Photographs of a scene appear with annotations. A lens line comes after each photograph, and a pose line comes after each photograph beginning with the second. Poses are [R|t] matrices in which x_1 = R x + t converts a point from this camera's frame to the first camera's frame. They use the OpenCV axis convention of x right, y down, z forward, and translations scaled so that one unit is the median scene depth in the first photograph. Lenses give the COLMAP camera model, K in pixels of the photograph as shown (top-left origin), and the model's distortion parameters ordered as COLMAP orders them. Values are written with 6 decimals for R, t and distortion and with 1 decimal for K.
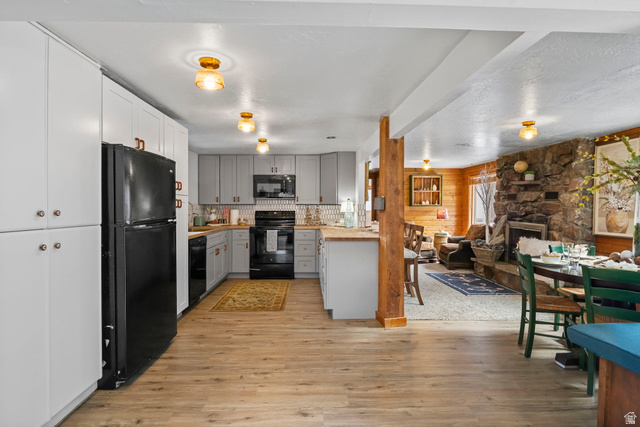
lens RADIAL K [[325.5, 0, 315.6], [0, 325.5, 211.1], [0, 0, 1]] dist [-0.004334, 0.001458]
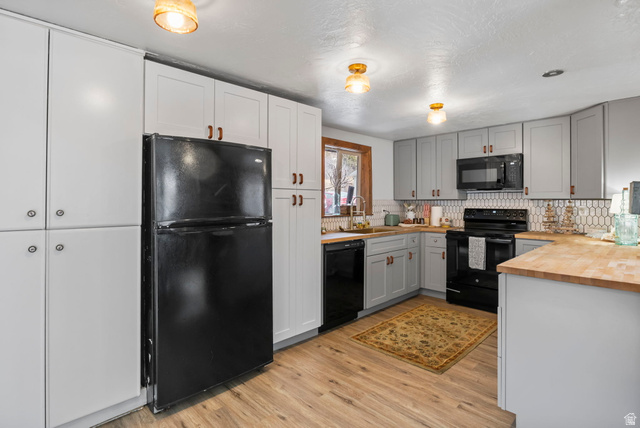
lens RADIAL K [[325.5, 0, 321.8], [0, 325.5, 198.8], [0, 0, 1]] dist [-0.004334, 0.001458]
pose [[0.689970, -0.008106, -0.723792, 0.134086], [-0.007020, 0.999815, -0.017890, -0.007629], [0.723804, 0.017425, 0.689786, 0.289775]]
